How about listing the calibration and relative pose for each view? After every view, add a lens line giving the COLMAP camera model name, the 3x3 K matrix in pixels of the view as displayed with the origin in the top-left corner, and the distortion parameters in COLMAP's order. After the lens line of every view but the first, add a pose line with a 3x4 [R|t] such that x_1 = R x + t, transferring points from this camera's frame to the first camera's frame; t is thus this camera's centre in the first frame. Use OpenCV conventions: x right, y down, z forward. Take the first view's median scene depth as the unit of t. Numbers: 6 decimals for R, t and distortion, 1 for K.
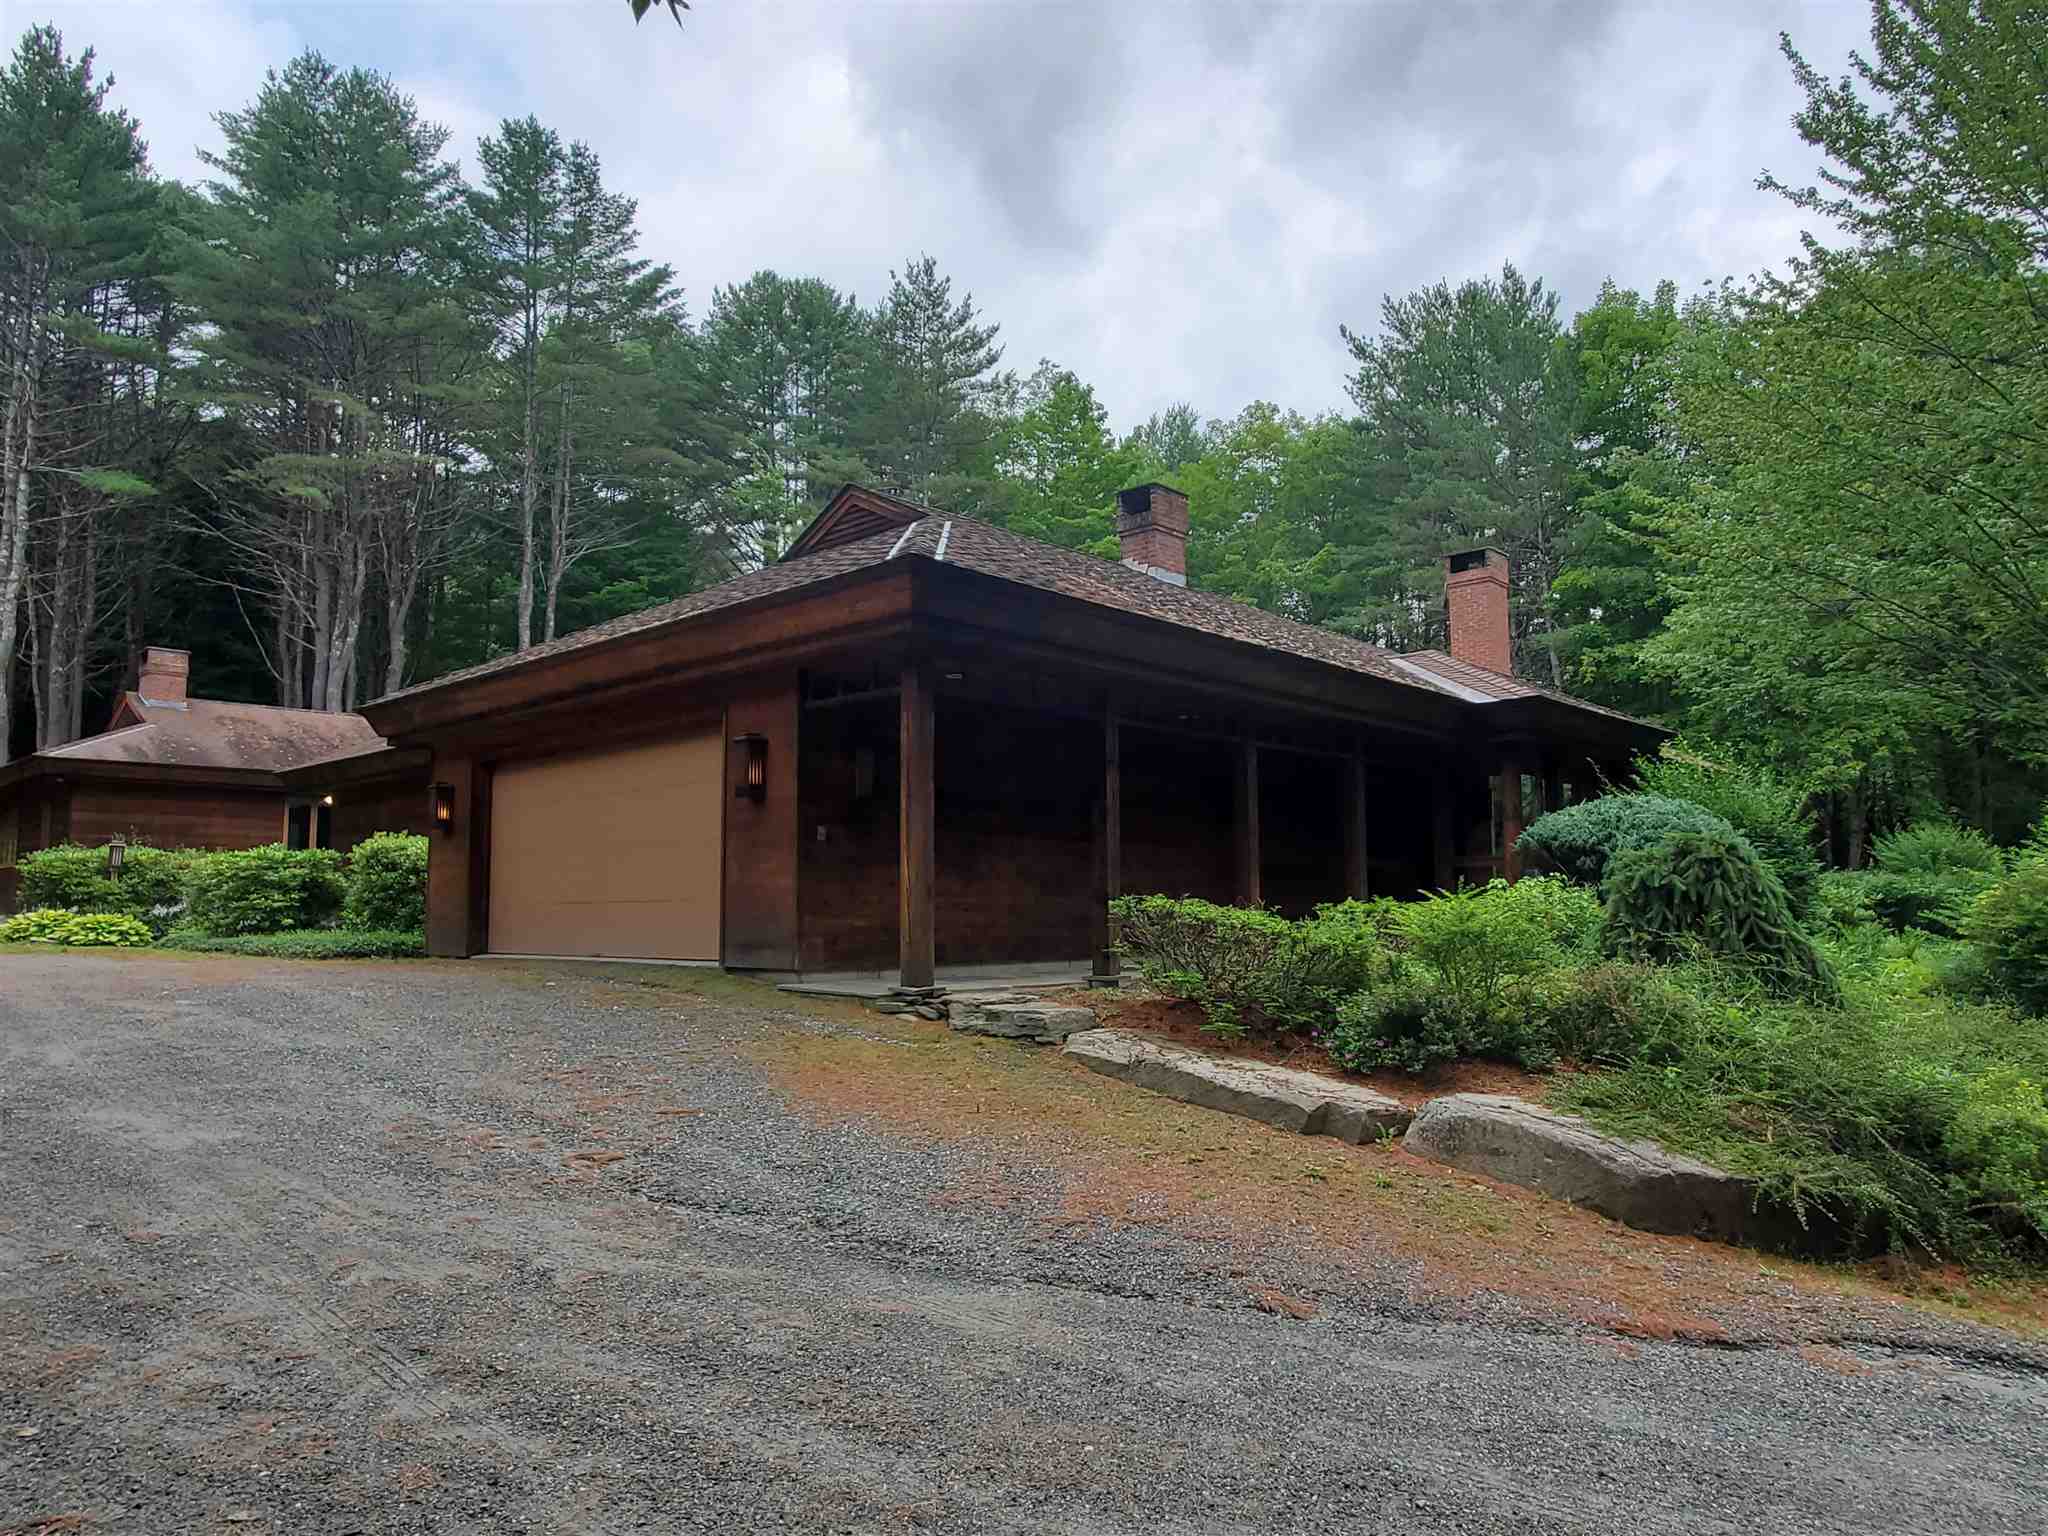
lens RADIAL K [[1302.3, 0, 1019.4], [0, 1302.3, 764.8], [0, 0, 1]] dist [0.005349, 0.003908]
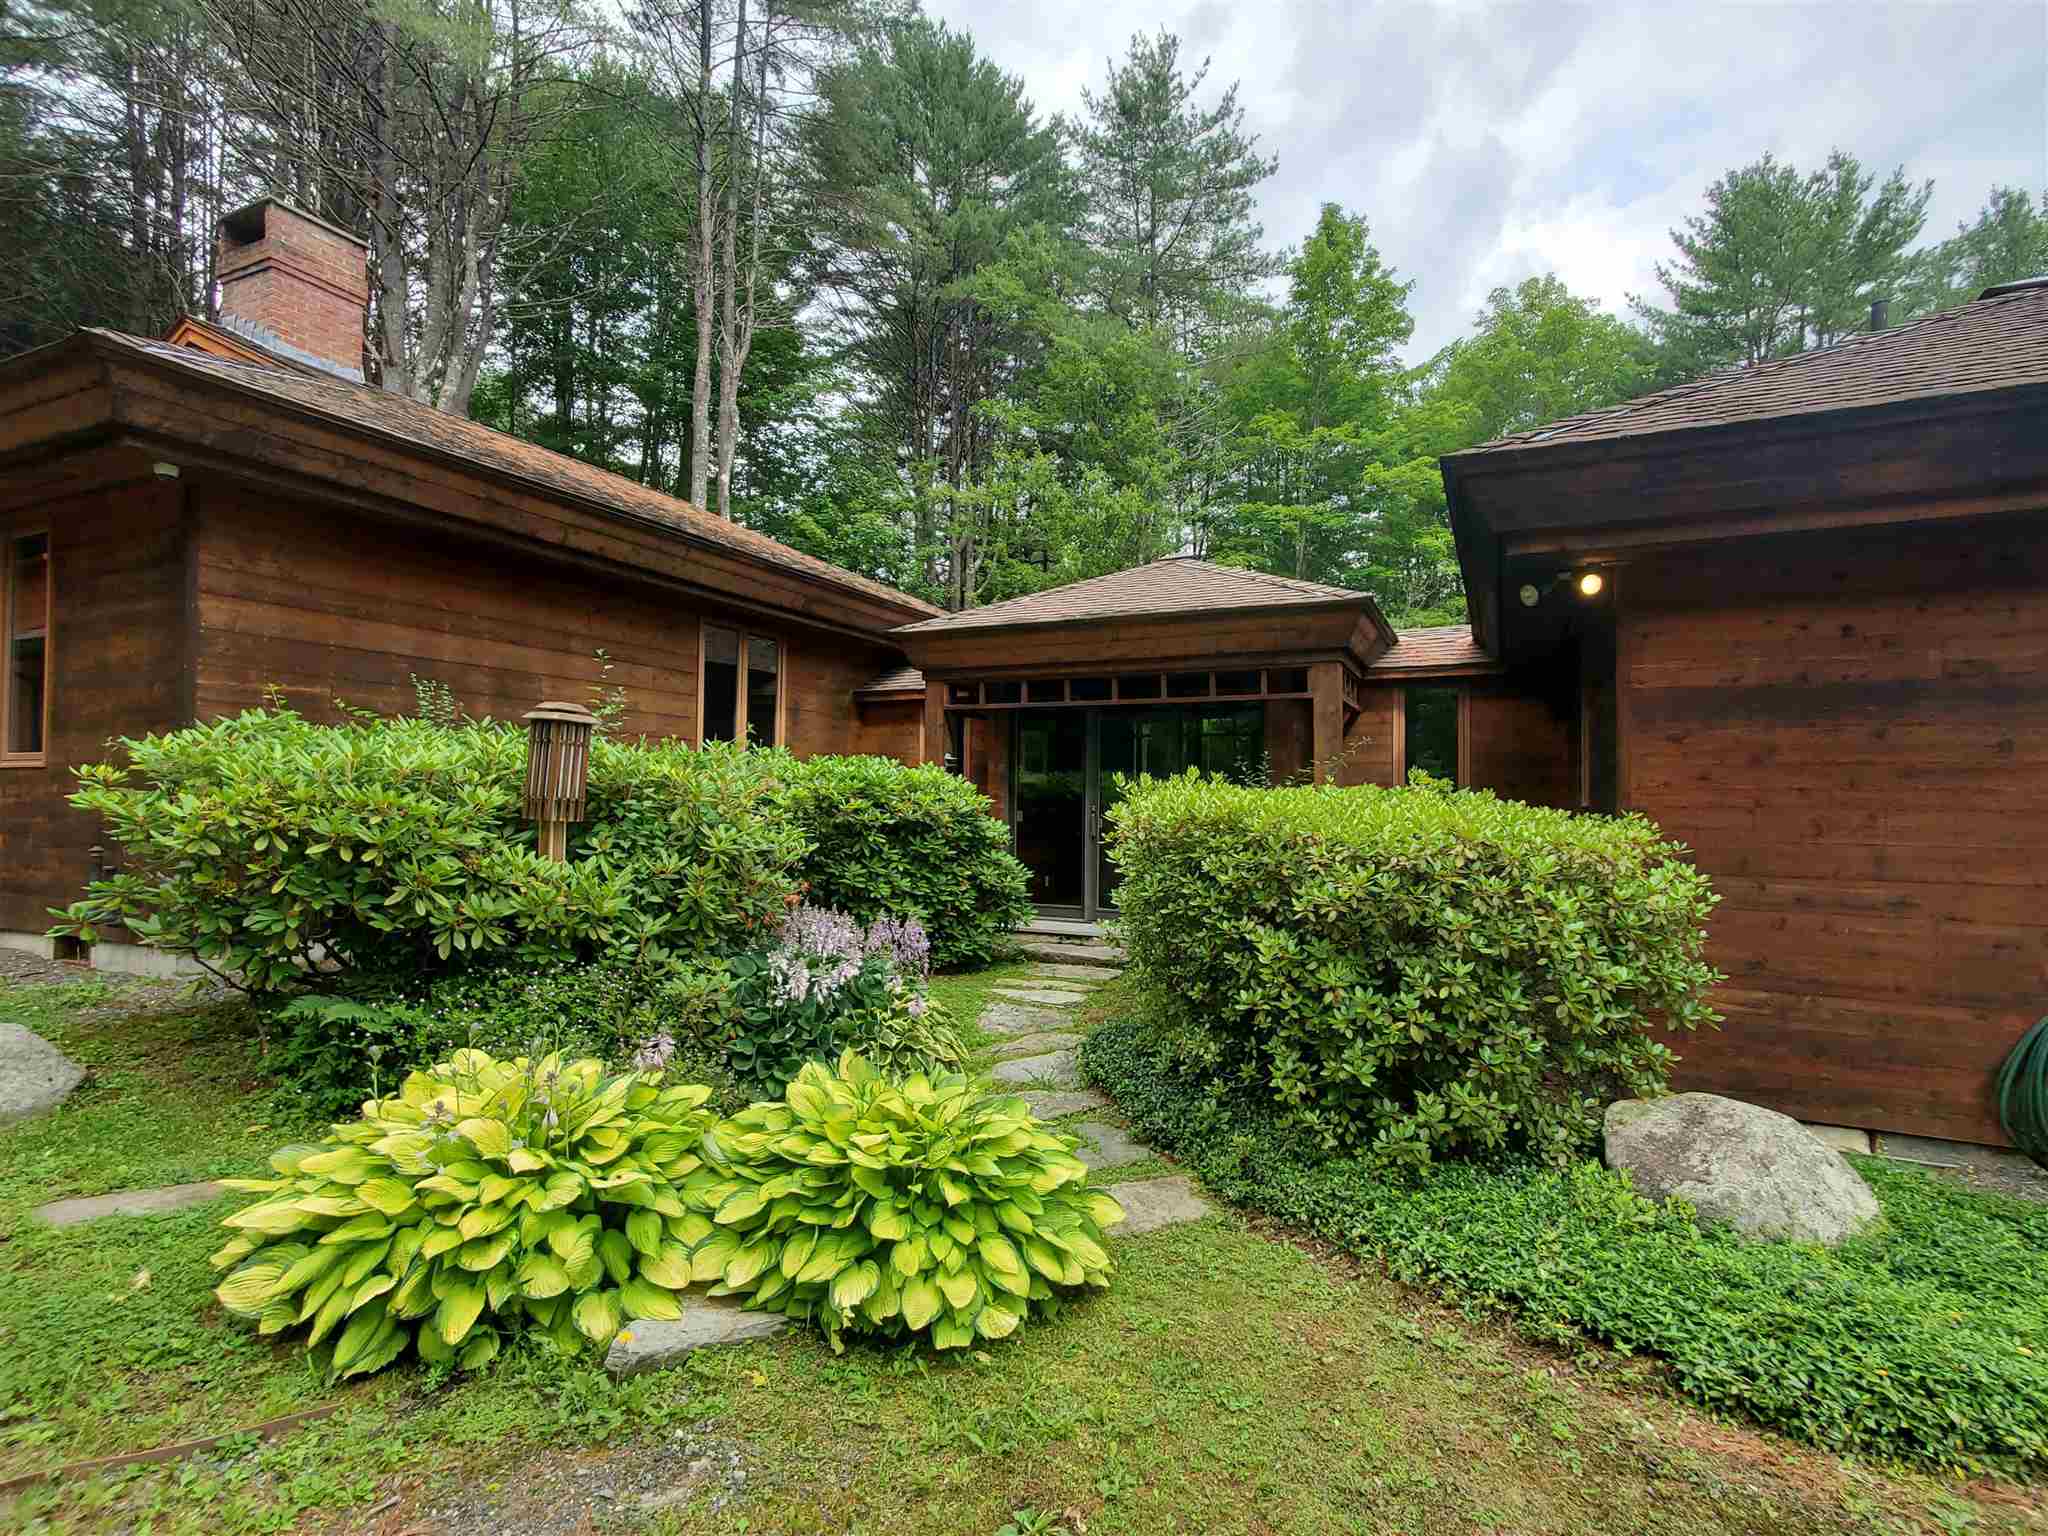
lens RADIAL K [[1002.2, 0, 1026.2], [0, 1002.2, 789.7], [0, 0, 1]] dist [0.004342, 0.000235]
pose [[0.953557, 0.019530, 0.300578, -0.662519], [-0.049006, 0.994659, 0.090839, 0.053075], [-0.297198, -0.101350, 0.949422, 0.786241]]
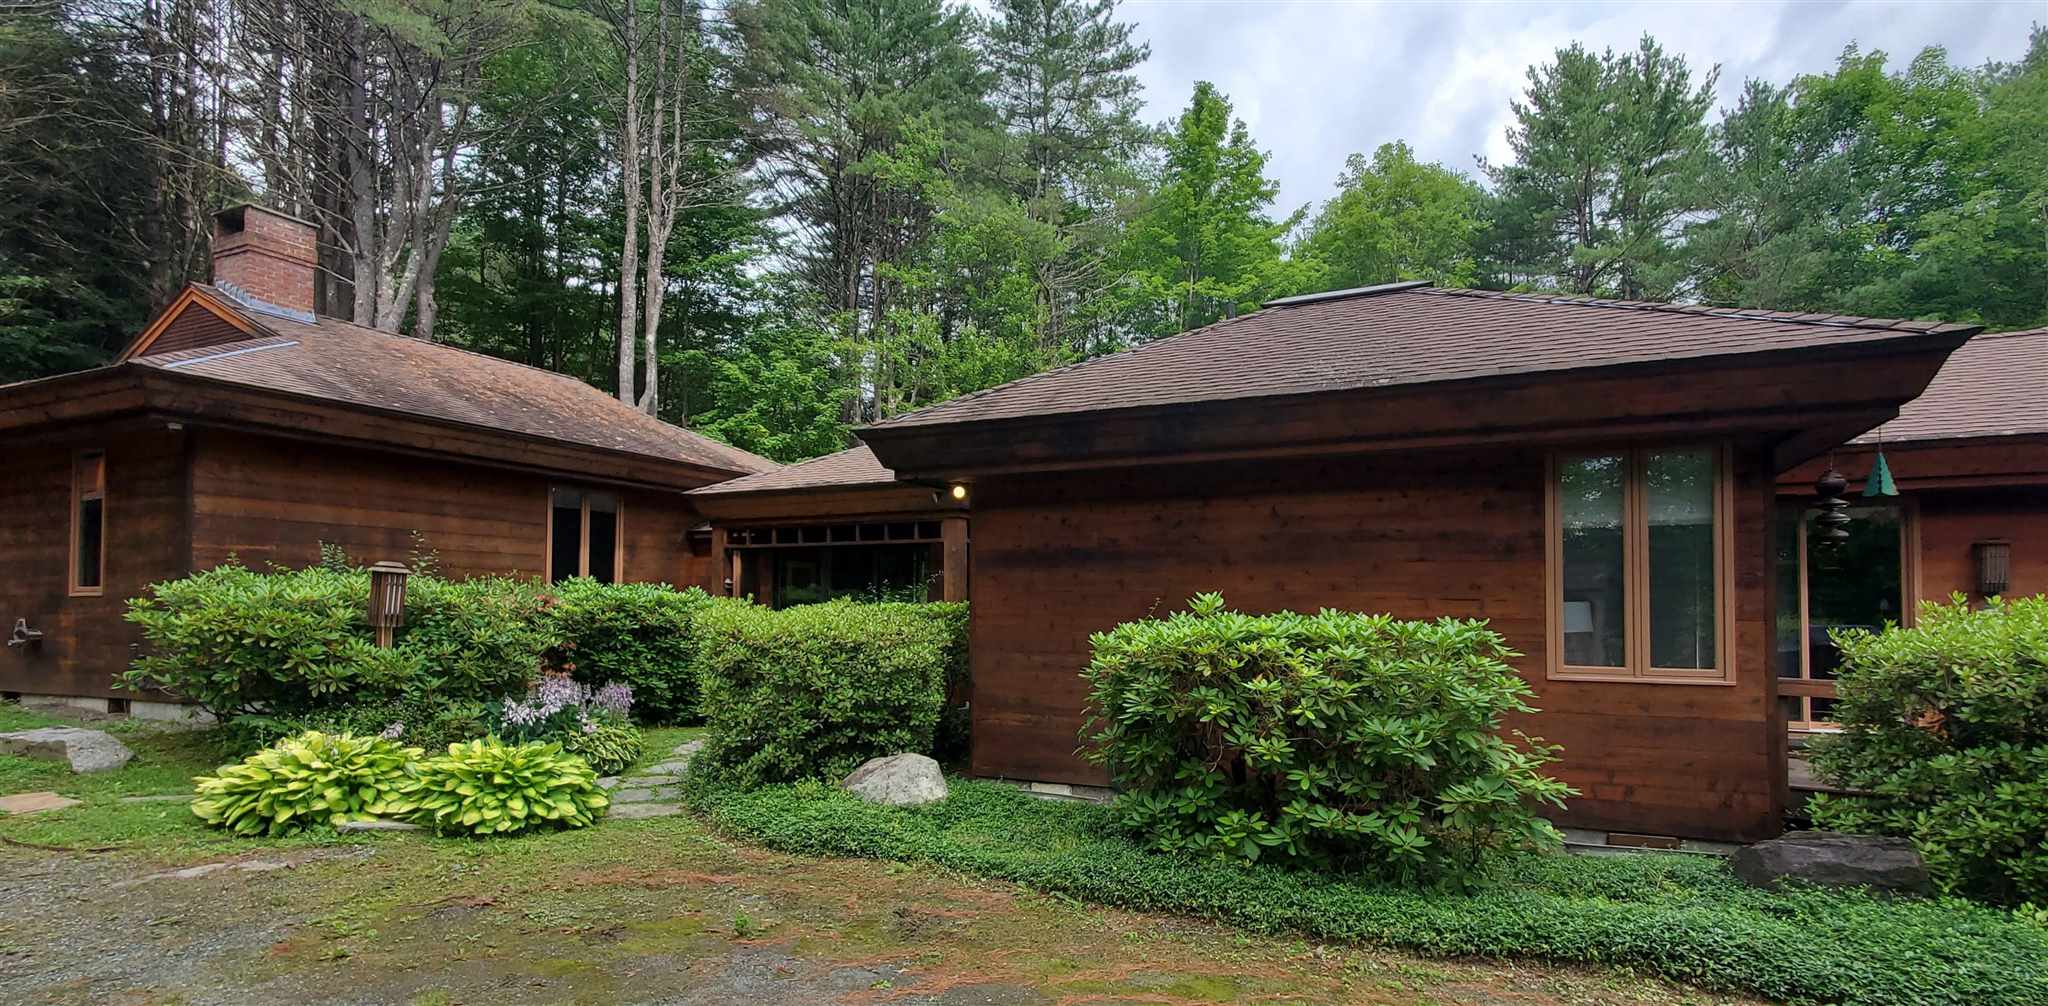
lens RADIAL K [[988.3, 0, 1022.6], [0, 988.3, 592.3], [0, 0, 1]] dist [-0.000230, 0.001085]
pose [[0.954595, 0.015437, 0.297506, -0.579913], [-0.042856, 0.995385, 0.085860, 0.029393], [-0.294807, -0.094712, 0.950851, 0.598903]]
